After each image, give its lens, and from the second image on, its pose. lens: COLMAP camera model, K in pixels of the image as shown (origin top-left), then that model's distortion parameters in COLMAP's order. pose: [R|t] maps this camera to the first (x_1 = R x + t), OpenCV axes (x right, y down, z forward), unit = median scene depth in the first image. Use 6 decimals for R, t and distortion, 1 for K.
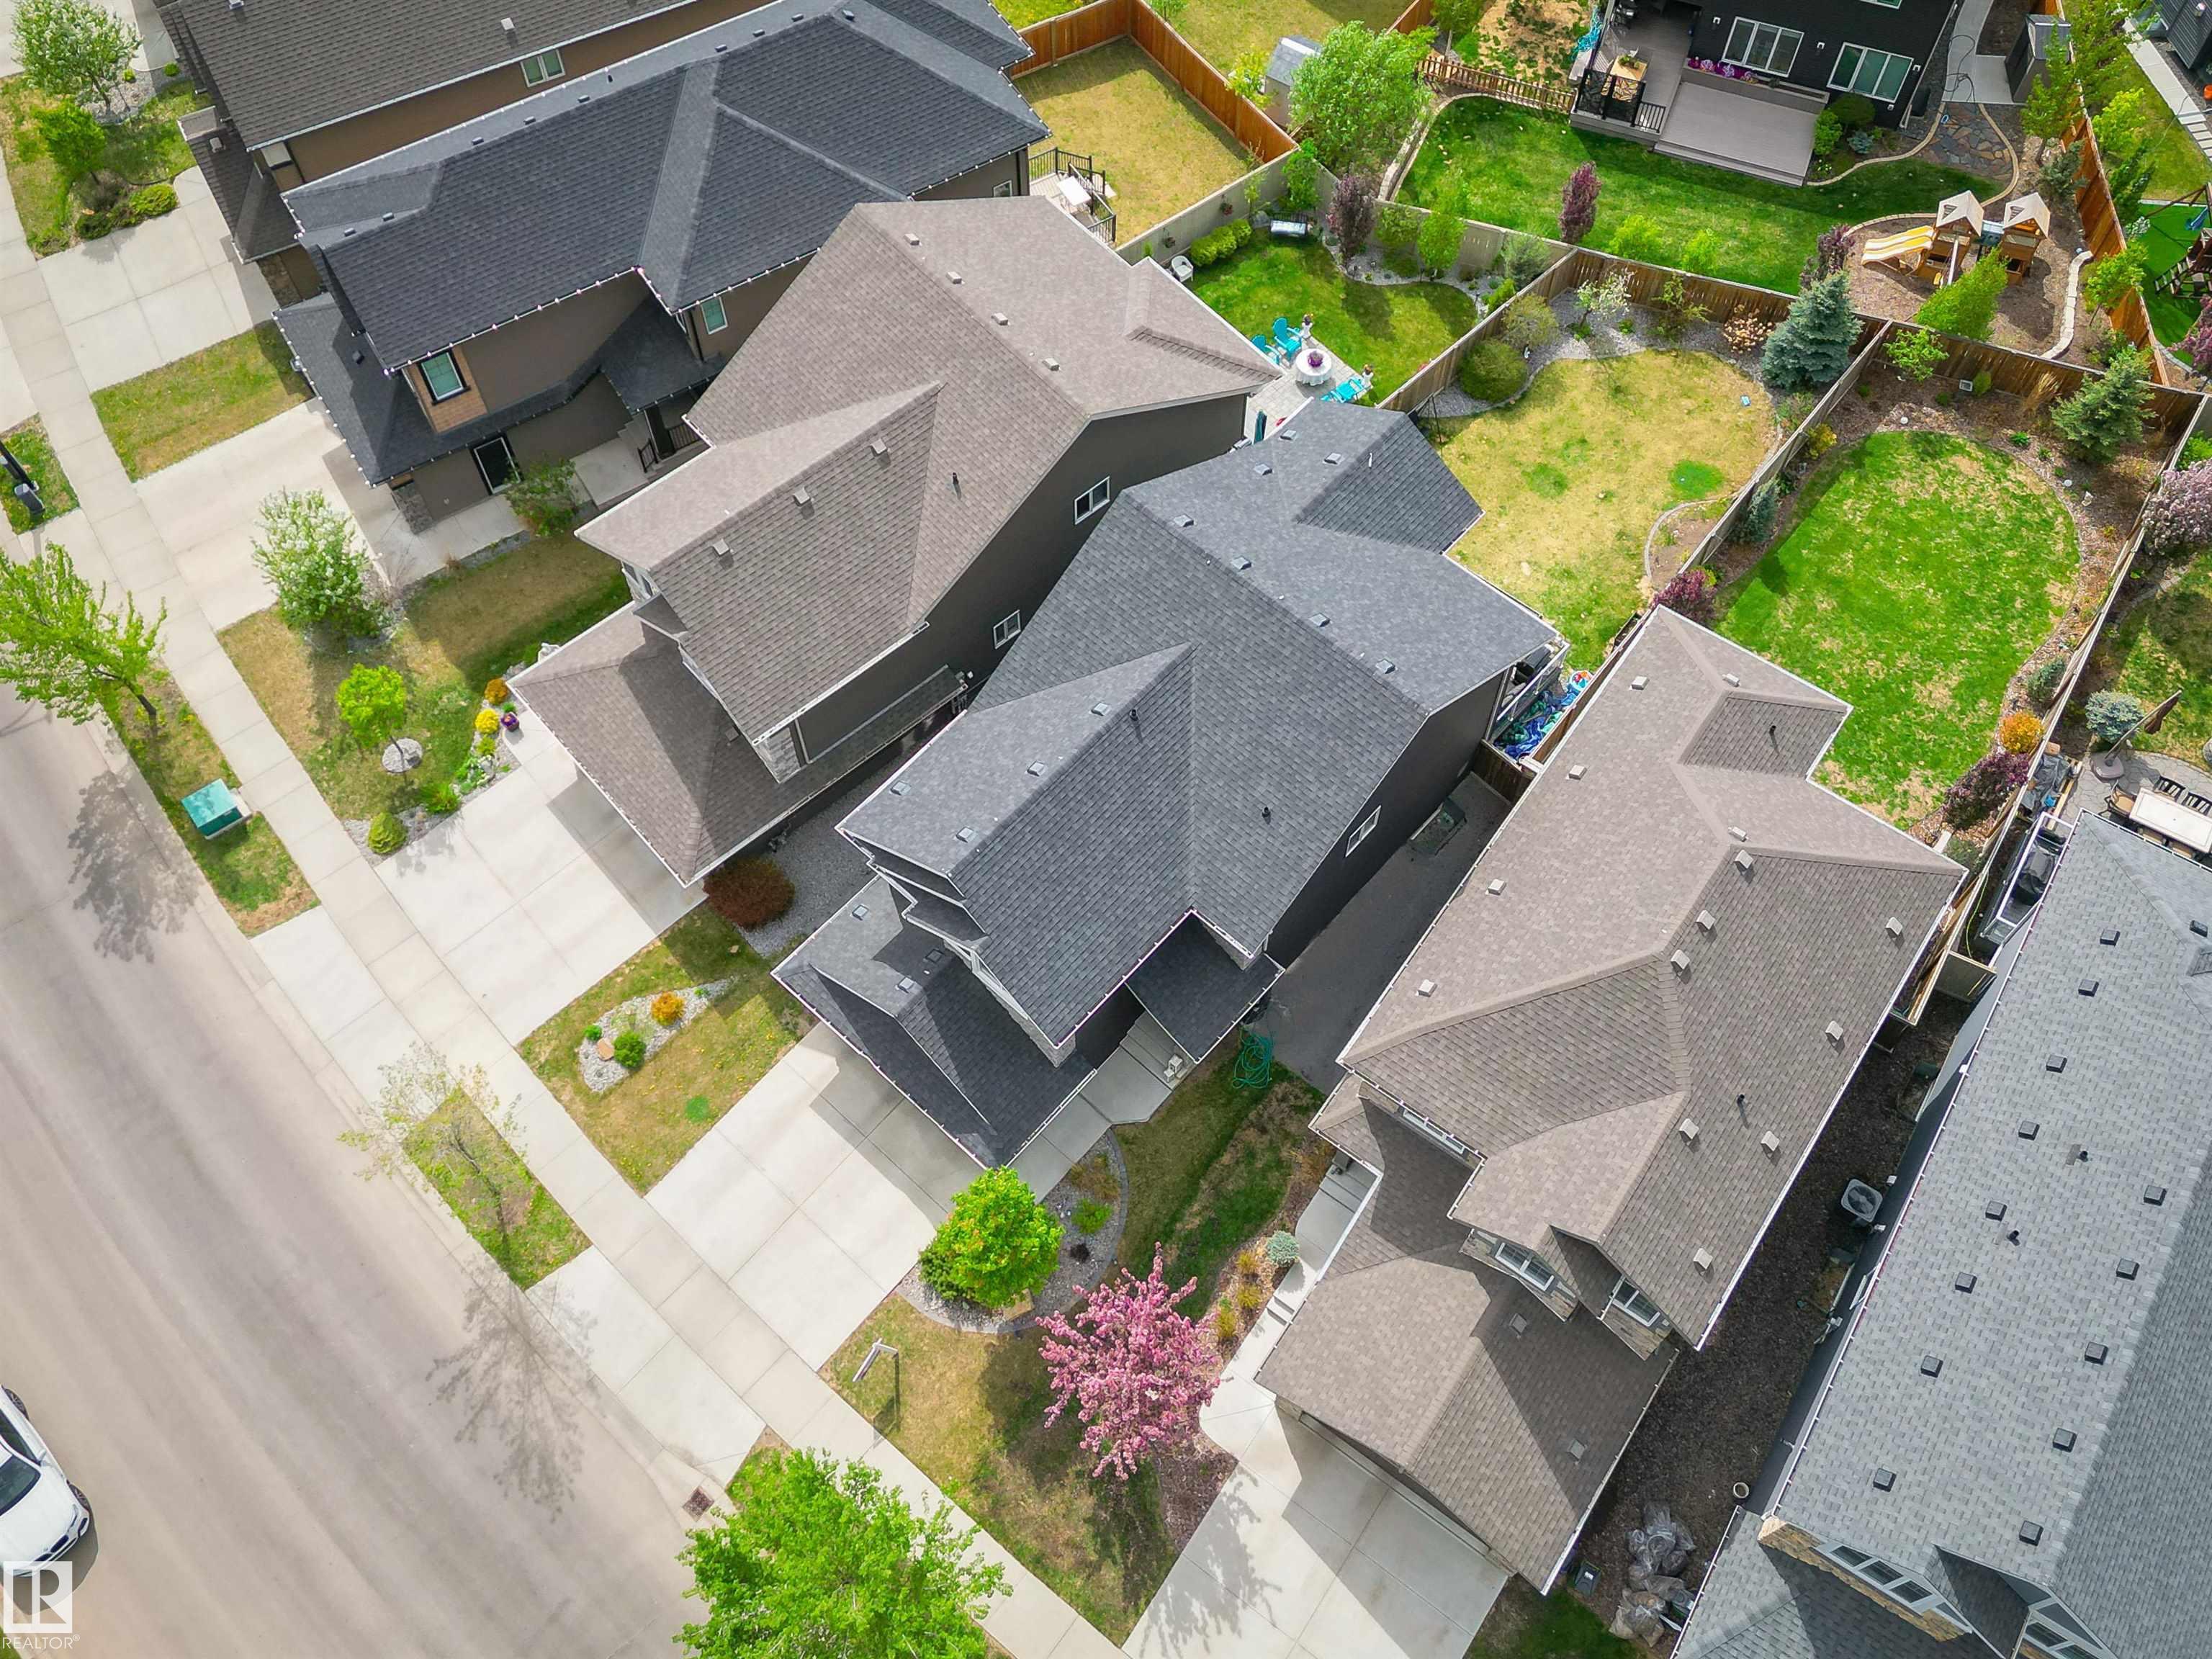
lens RADIAL K [[1887.3, 0, 1094.7], [0, 1887.3, 721.5], [0, 0, 1]] dist [0.105141, -0.130850]
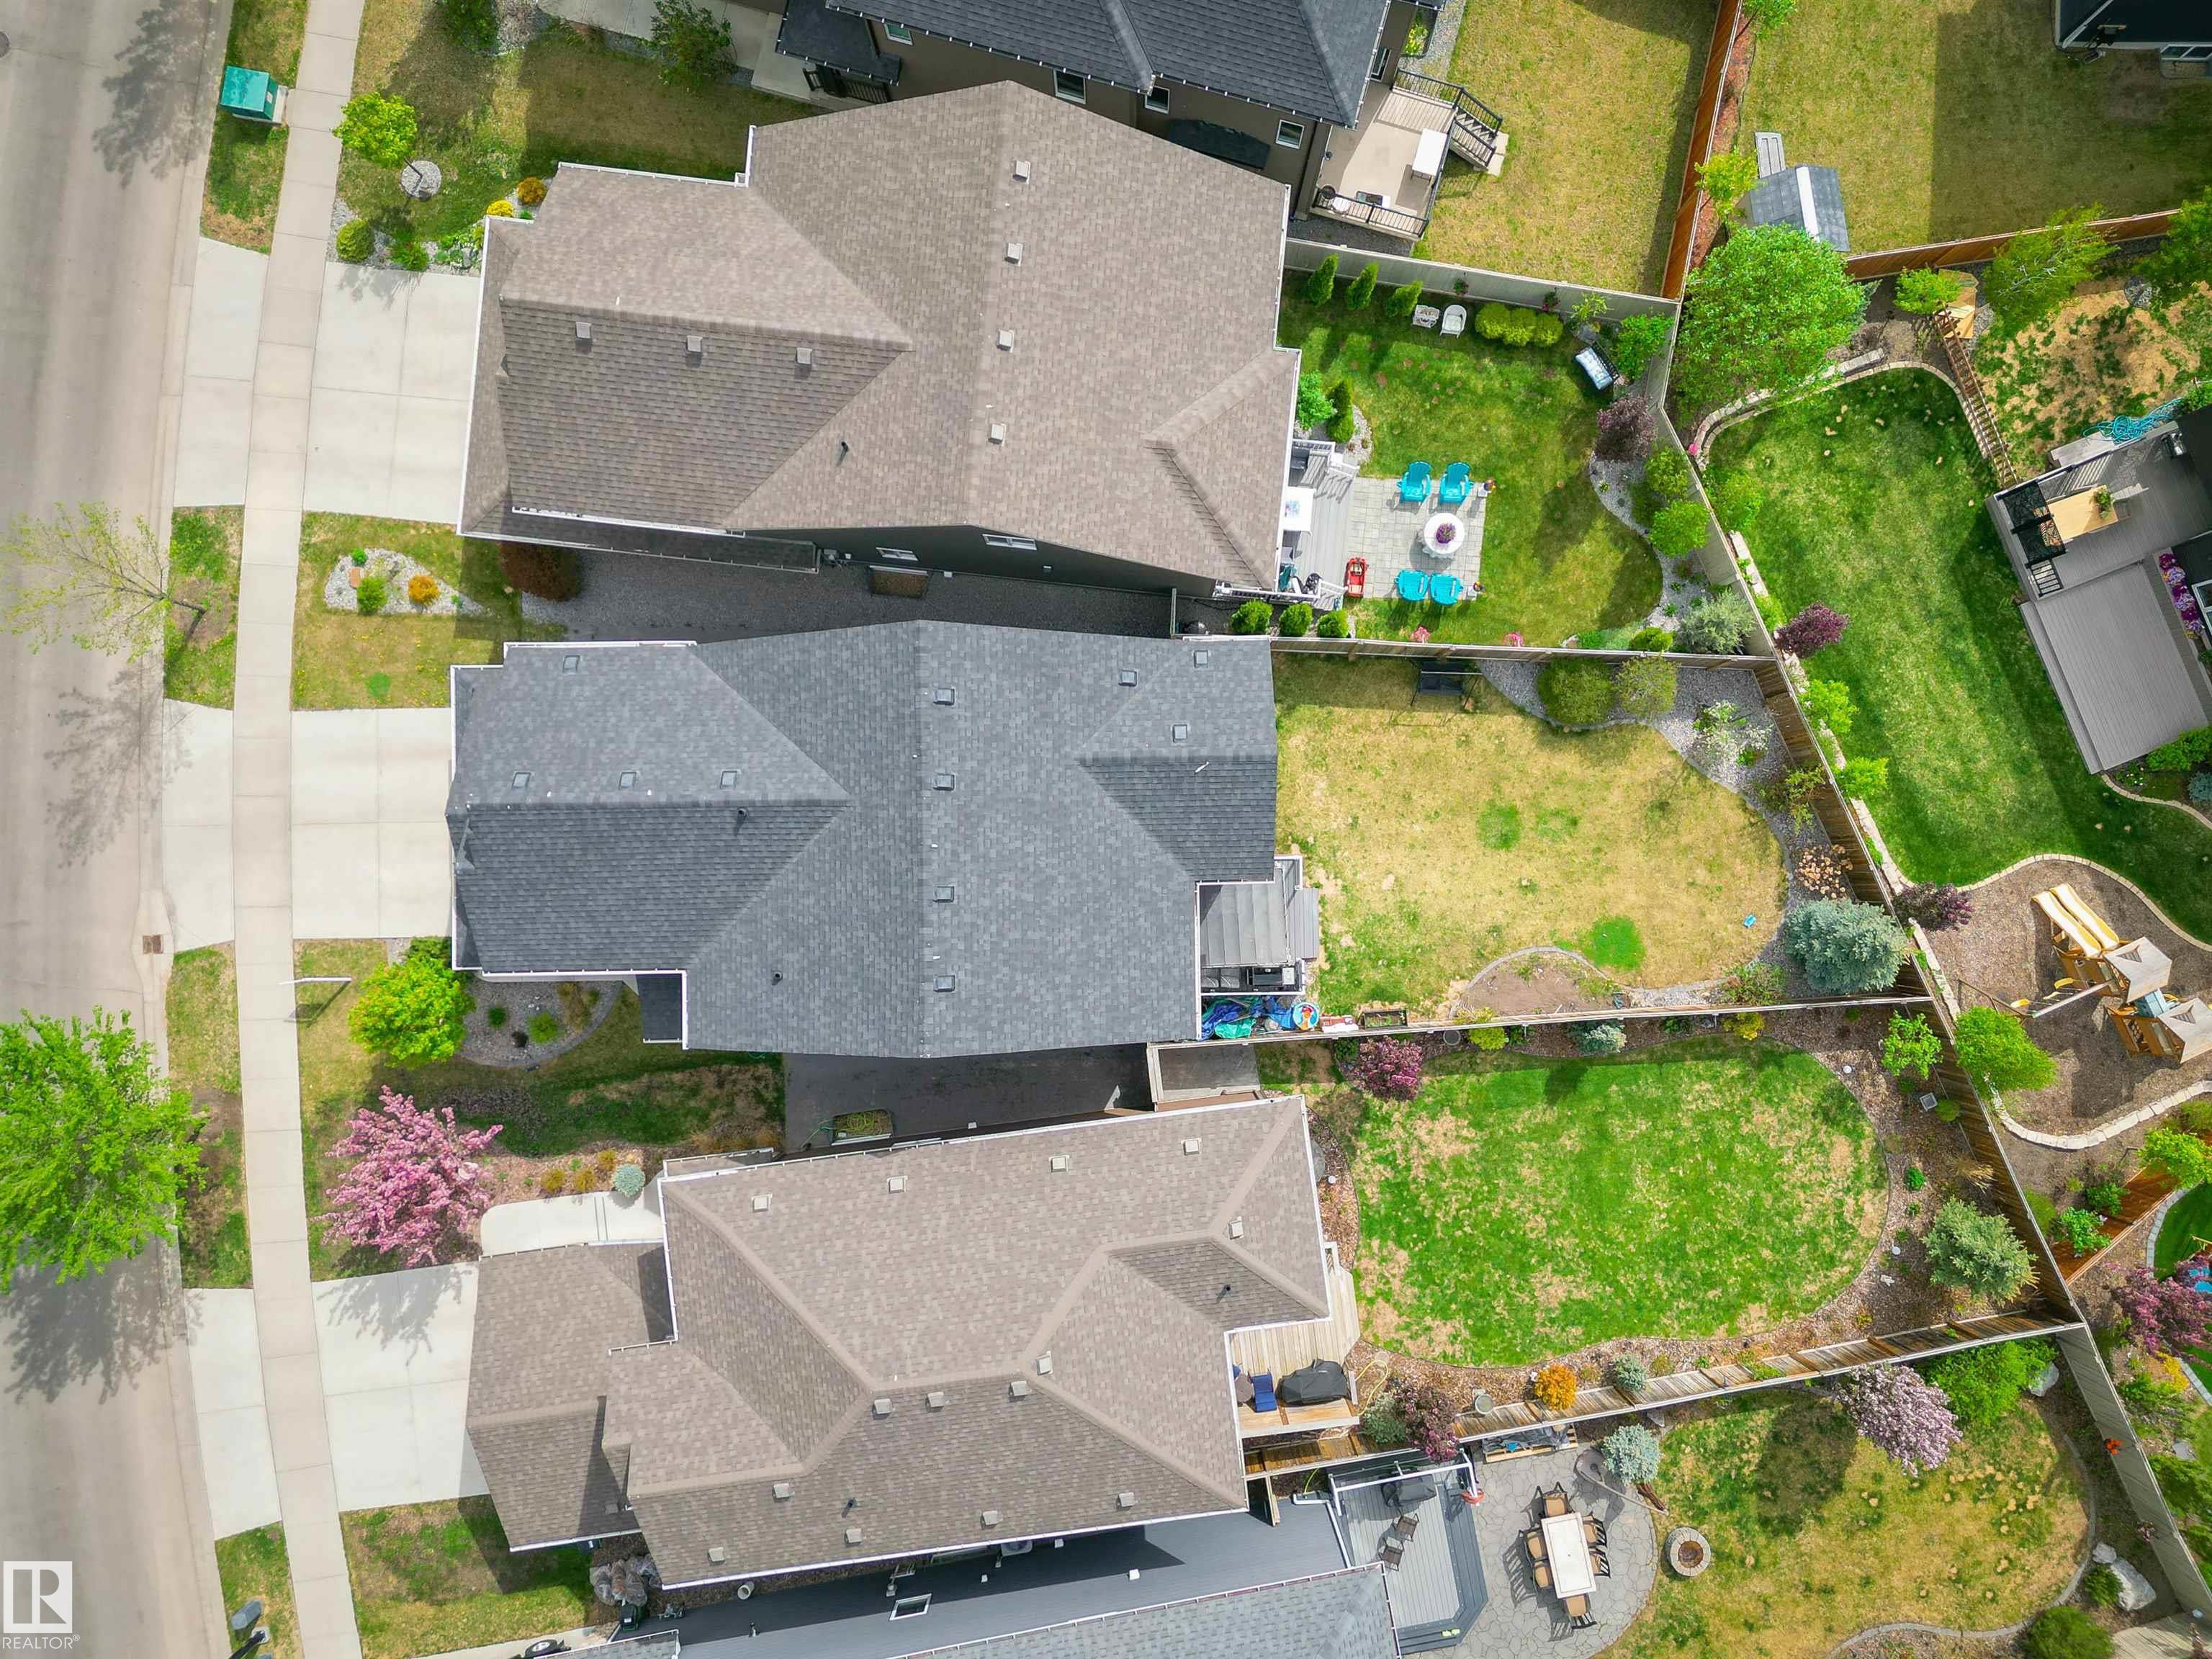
lens RADIAL K [[1594.4, 0, 1106.0], [0, 1594.4, 829.5], [0, 0, 1]] dist [0.079666, -0.072644]
pose [[0.687232, 0.726314, -0.013388, 0.129146], [-0.631934, 0.606817, 0.482112, -0.397765], [0.358289, -0.322863, 0.876007, 0.287703]]
